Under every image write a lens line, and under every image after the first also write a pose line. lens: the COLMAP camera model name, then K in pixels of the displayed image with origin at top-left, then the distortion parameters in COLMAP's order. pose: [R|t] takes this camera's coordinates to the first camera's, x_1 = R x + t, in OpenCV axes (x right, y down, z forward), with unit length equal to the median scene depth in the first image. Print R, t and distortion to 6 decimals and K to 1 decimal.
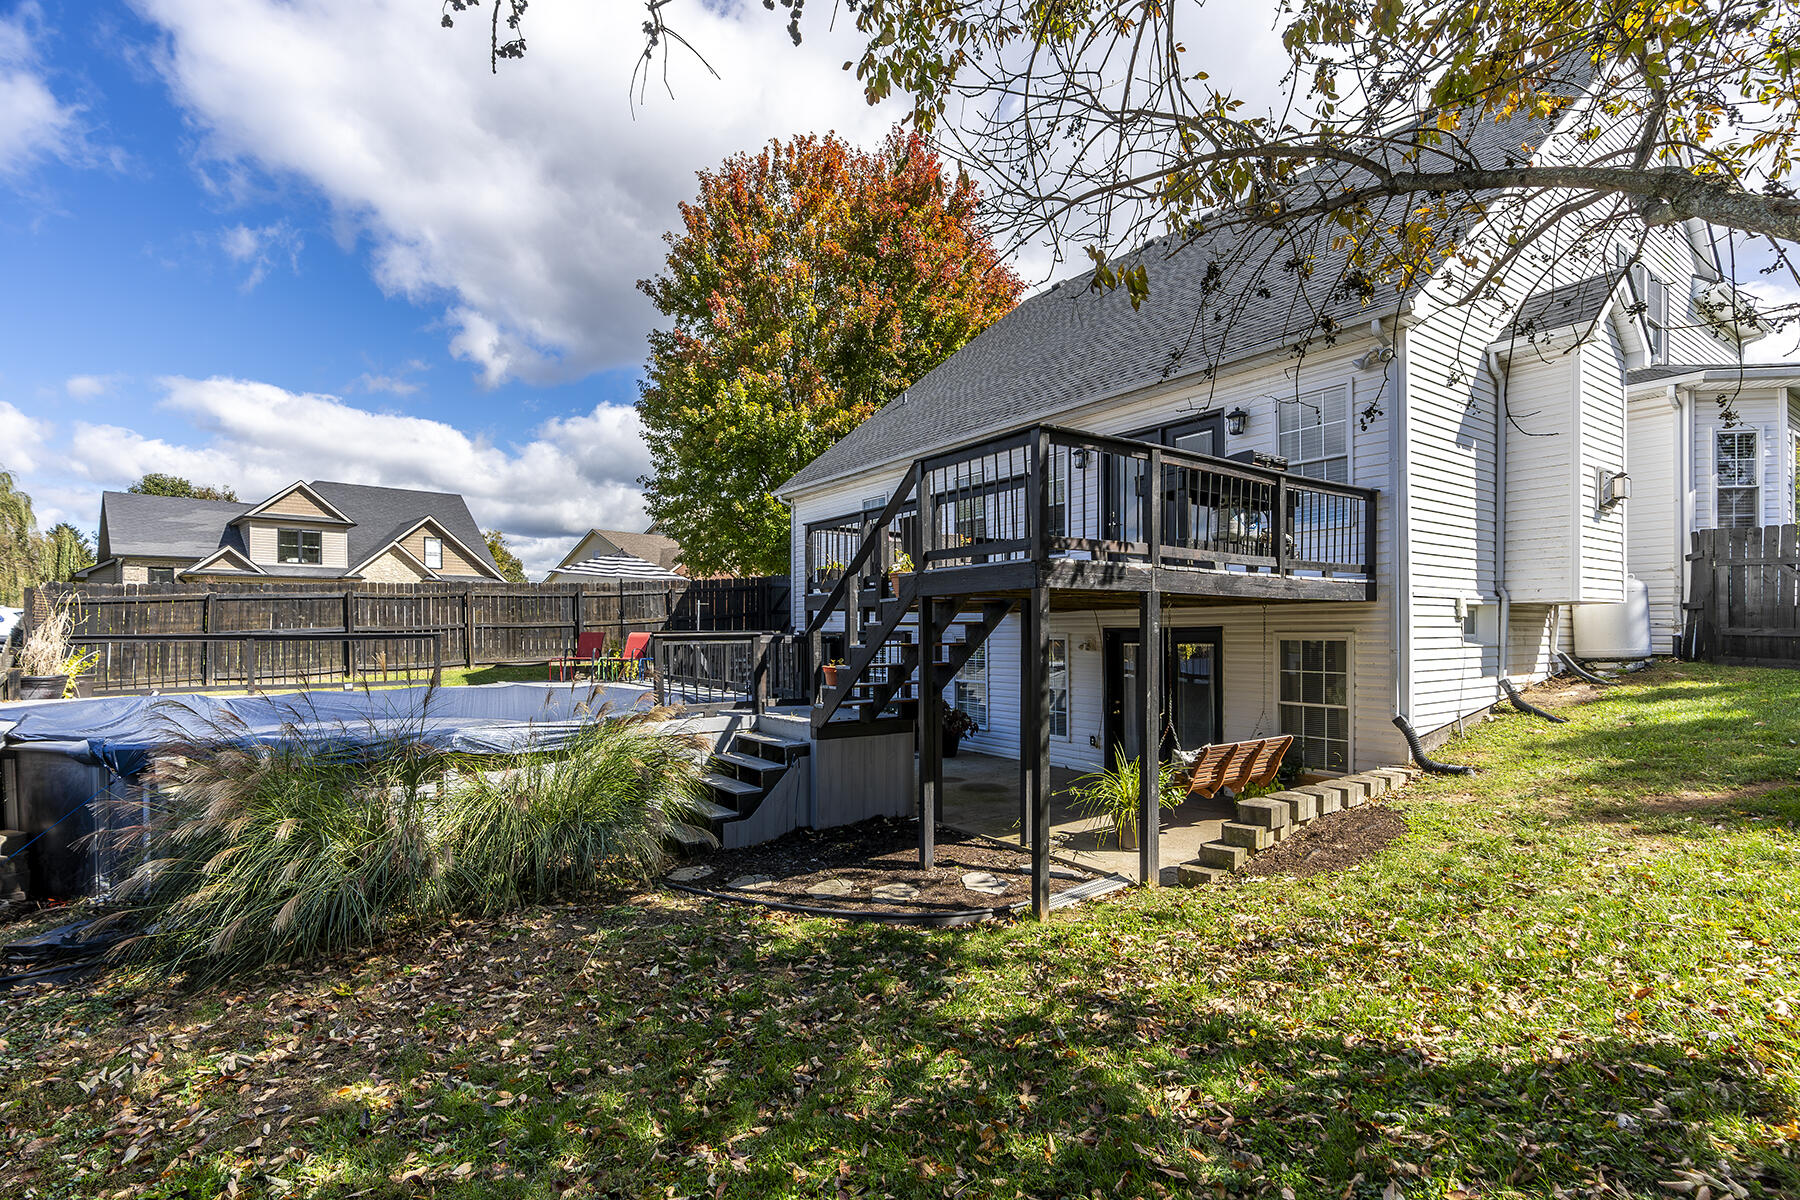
lens RADIAL K [[828.3, 0, 900.0], [0, 828.3, 600.0], [0, 0, 1]] dist [-0.002100, -0.000091]
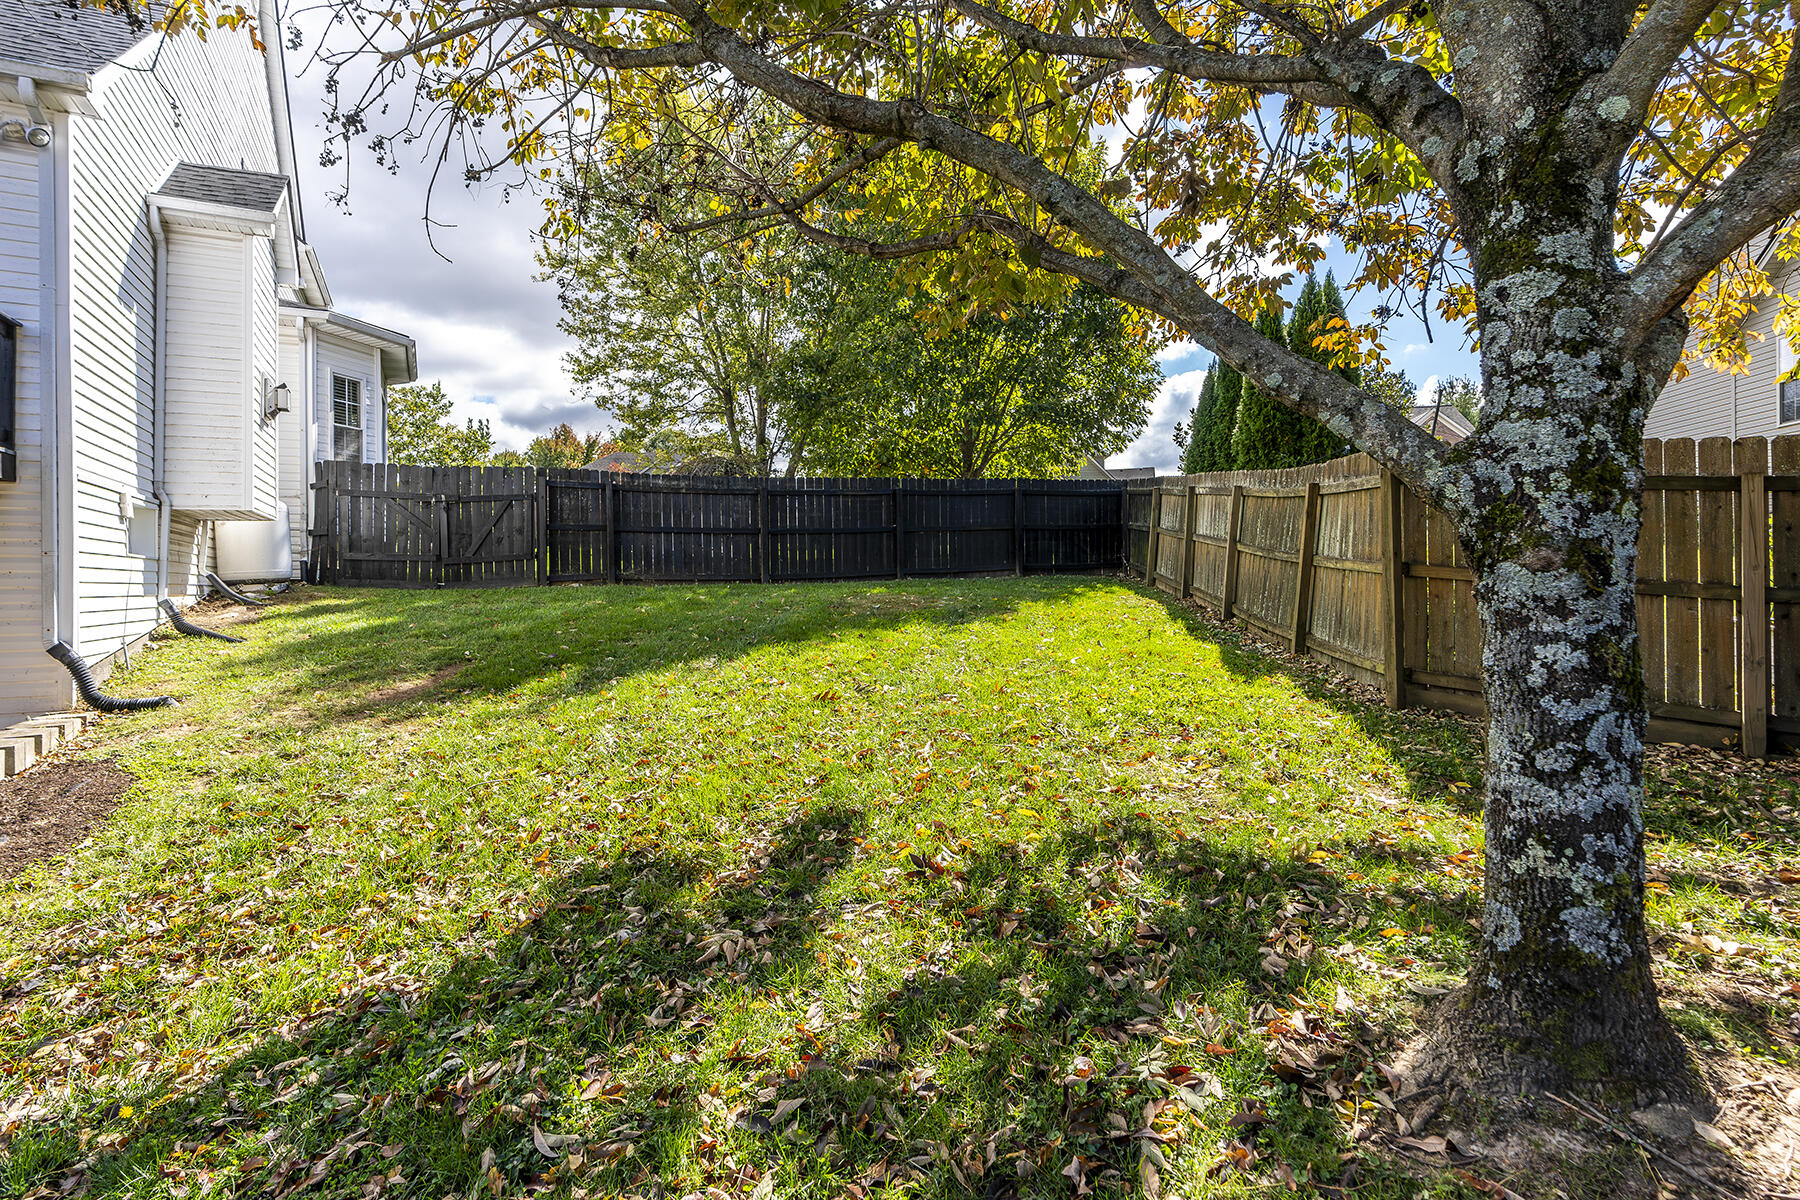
lens RADIAL K [[854.2, 0, 900.0], [0, 854.2, 600.0], [0, 0, 1]] dist [-0.035102, 0.000558]
pose [[0.093680, -0.010500, 0.995547, -0.035527], [-0.028911, 0.999494, 0.013262, 0.066997], [-0.995182, -0.030025, 0.093329, 0.193732]]
